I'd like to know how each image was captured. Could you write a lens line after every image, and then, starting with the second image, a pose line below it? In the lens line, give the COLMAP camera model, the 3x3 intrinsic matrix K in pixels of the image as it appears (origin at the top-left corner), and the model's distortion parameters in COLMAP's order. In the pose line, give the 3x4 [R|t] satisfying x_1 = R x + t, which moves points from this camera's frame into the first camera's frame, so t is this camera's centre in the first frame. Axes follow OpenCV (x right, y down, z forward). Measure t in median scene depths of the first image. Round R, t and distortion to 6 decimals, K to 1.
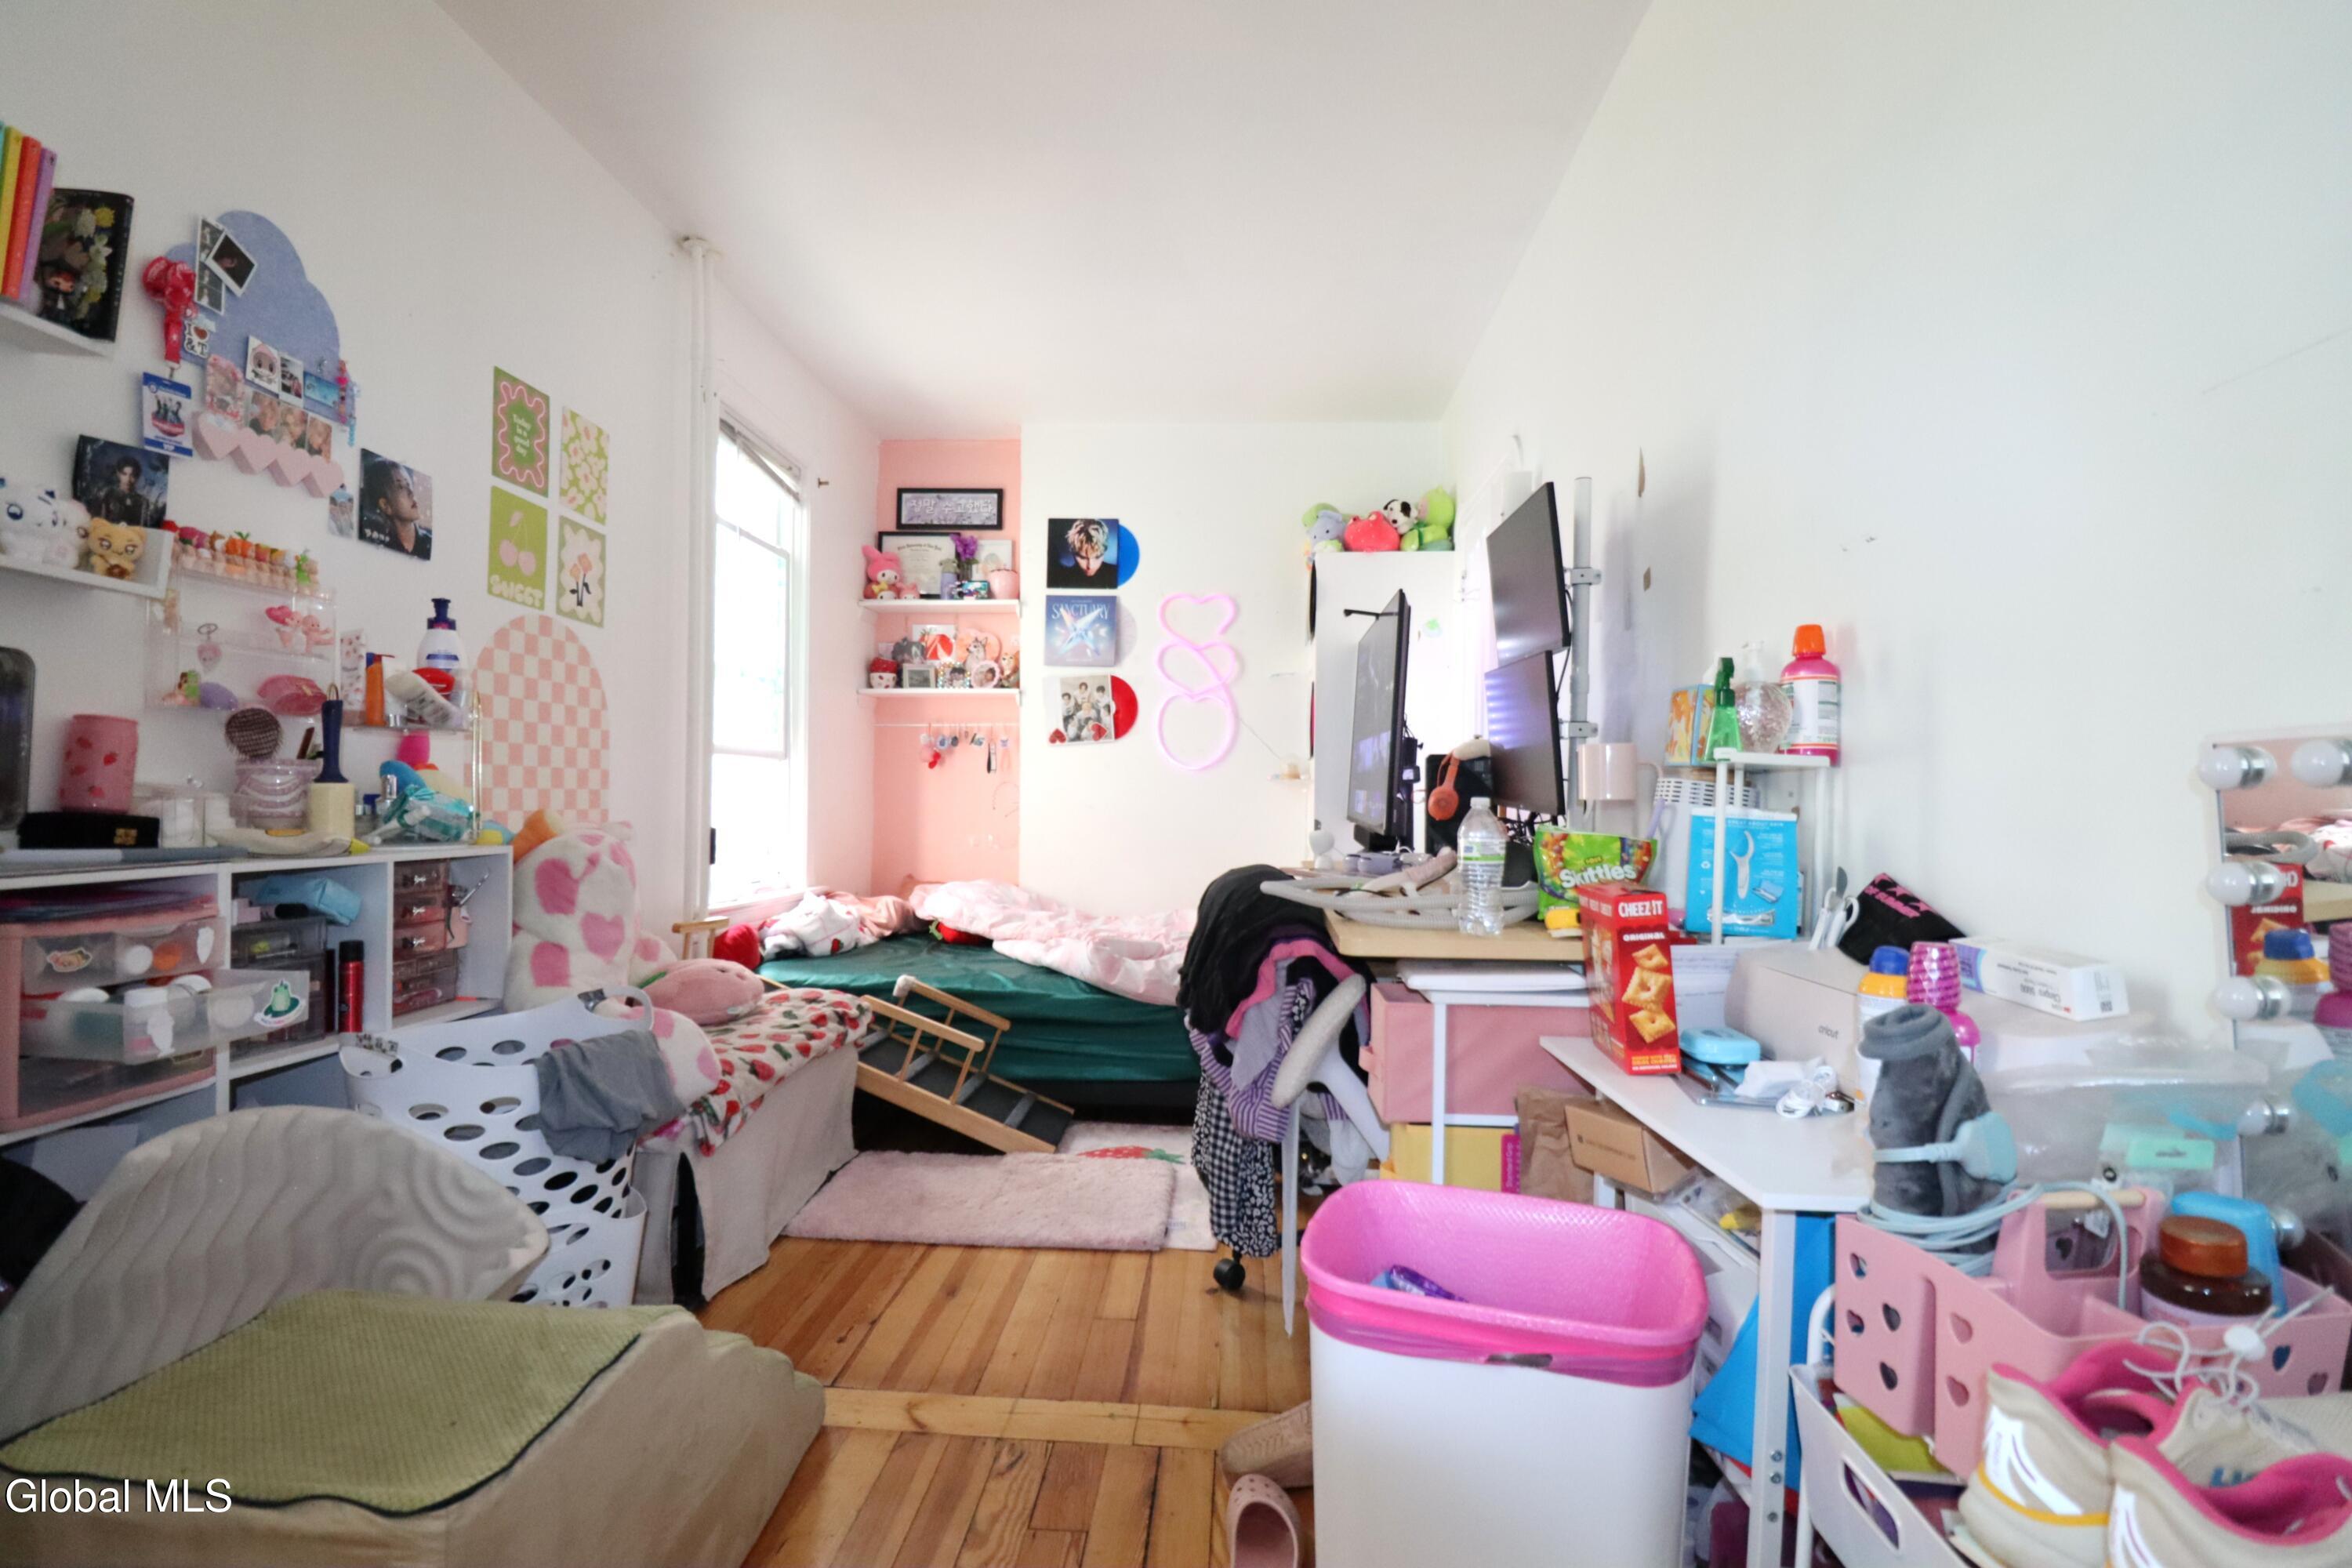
lens RADIAL K [[1086.9, 0, 1171.6], [0, 1086.9, 796.1], [0, 0, 1]] dist [0.000035, -0.013689]
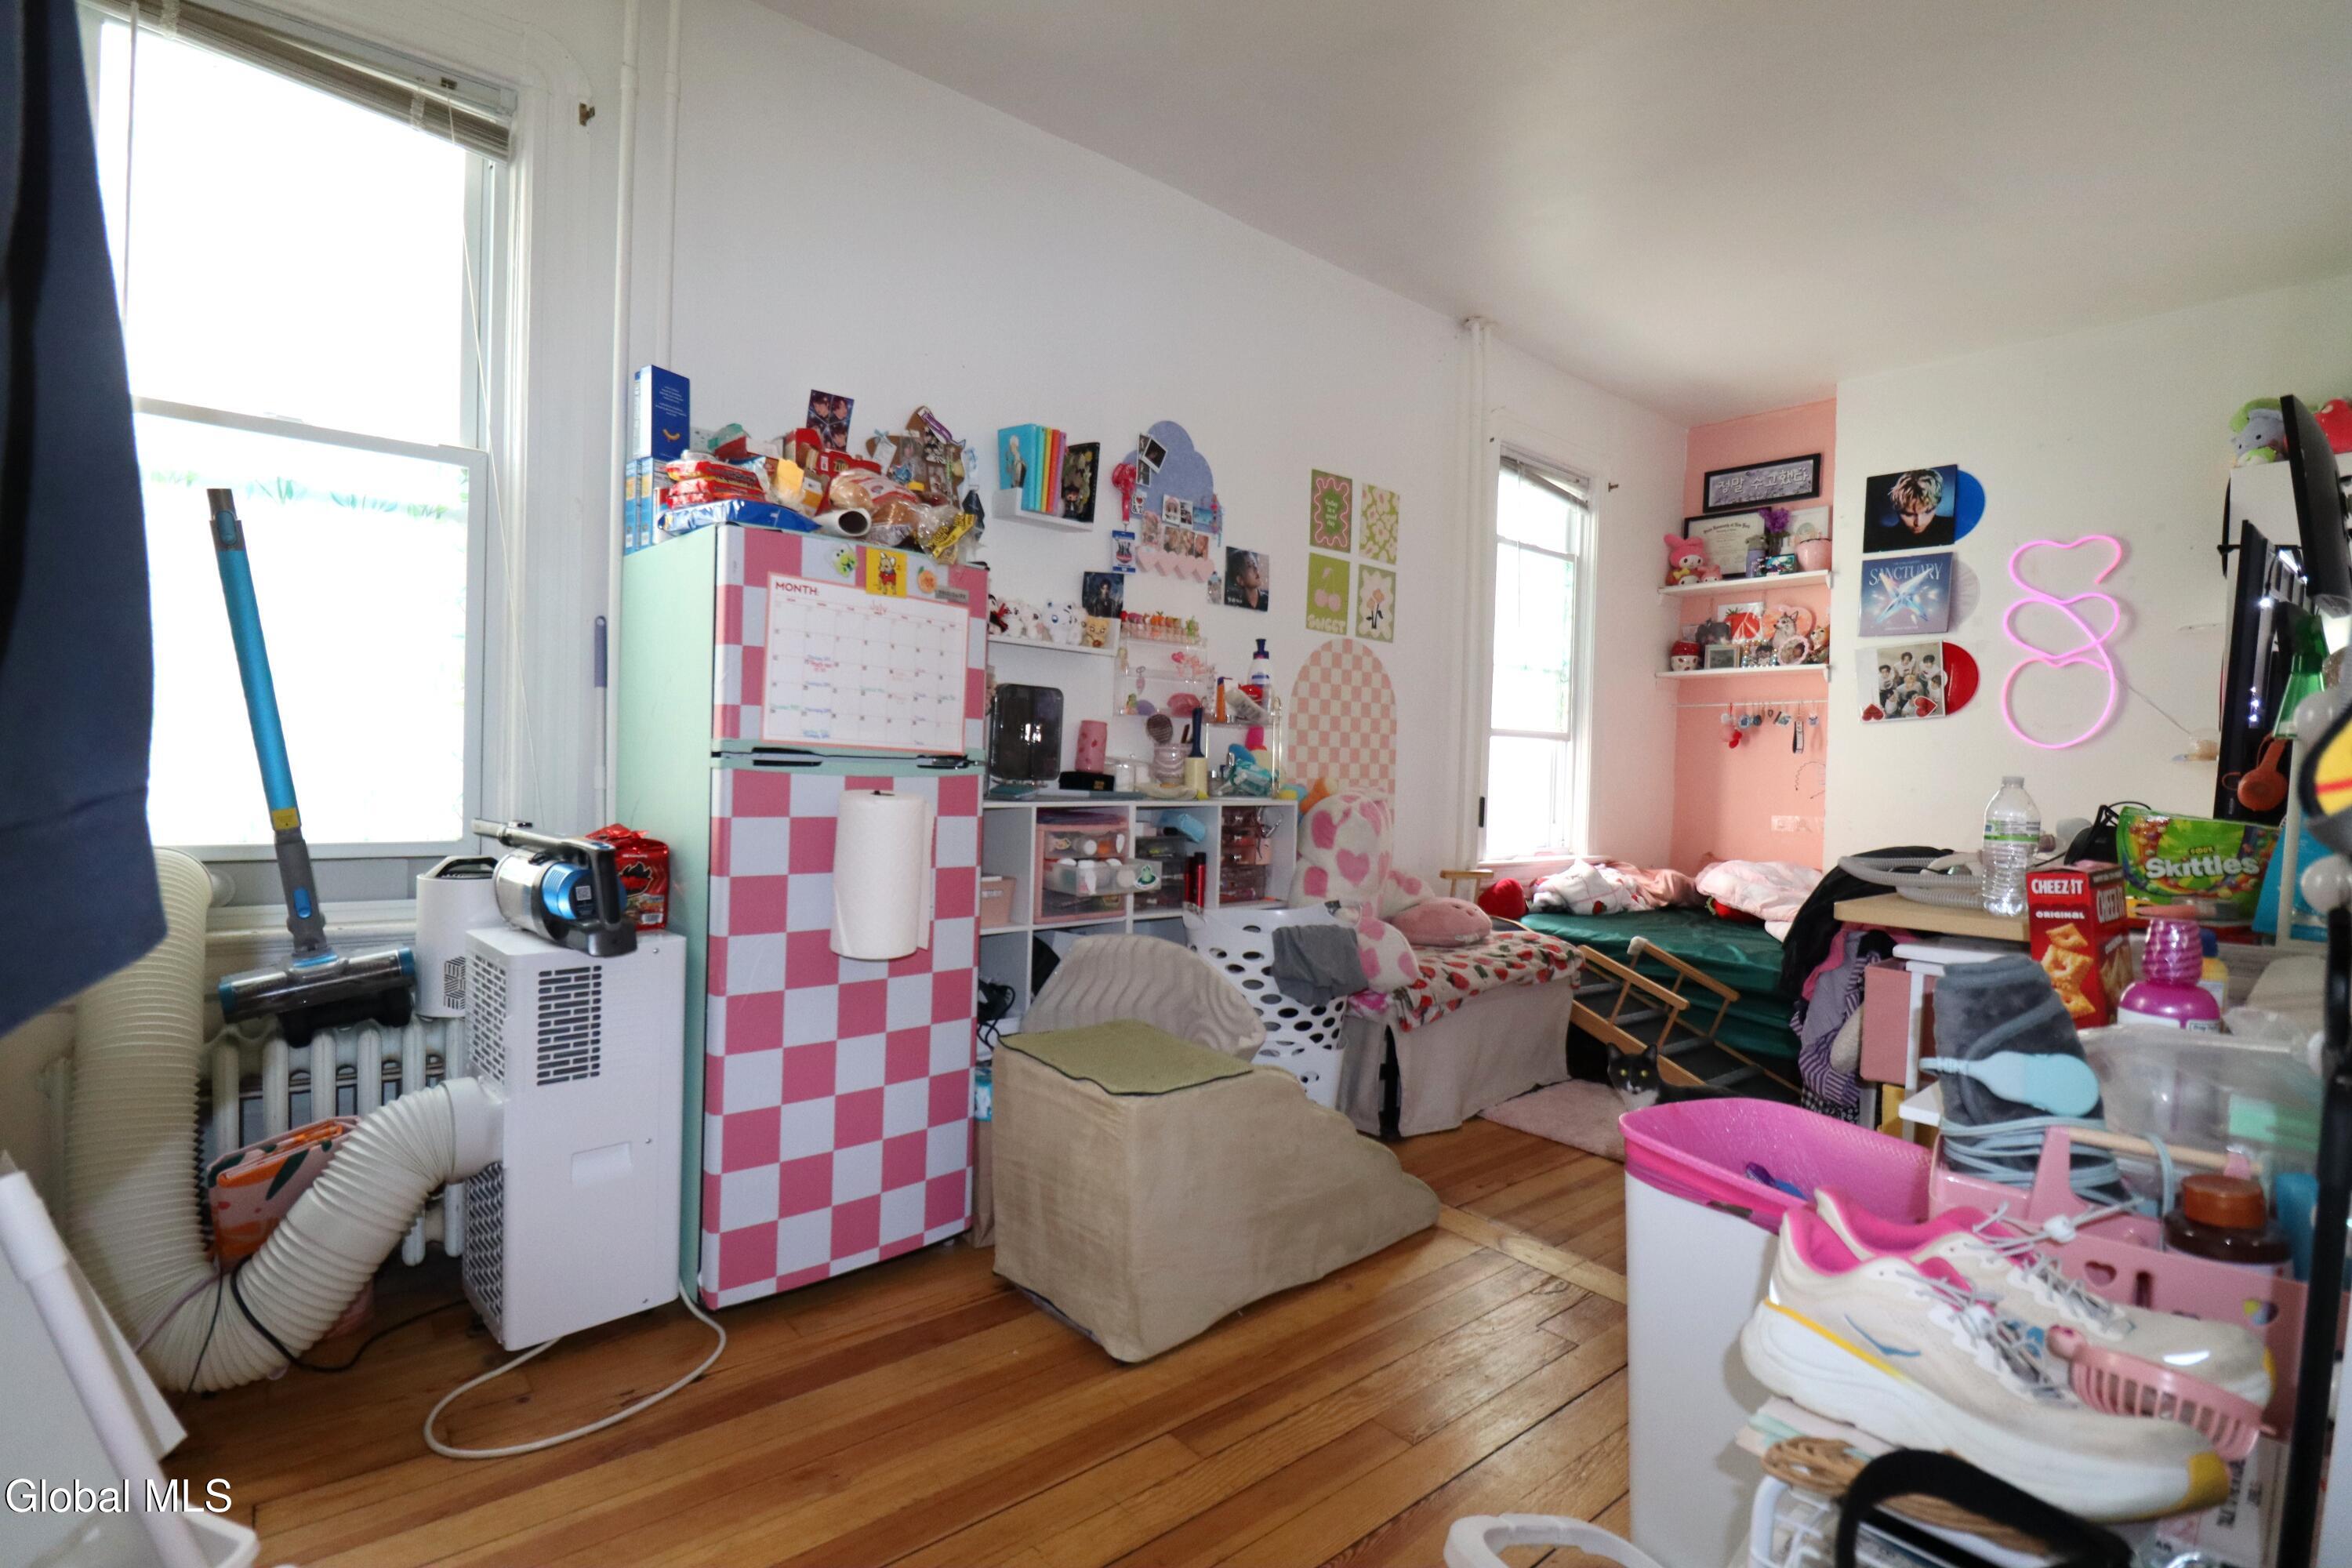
lens RADIAL K [[1086.9, 0, 1171.6], [0, 1086.9, 796.1], [0, 0, 1]] dist [0.000035, -0.013689]
pose [[0.692524, 0.028568, -0.720829, 0.287250], [-0.015630, 0.999575, 0.024599, 0.004683], [0.721225, -0.005769, 0.692677, -0.132779]]
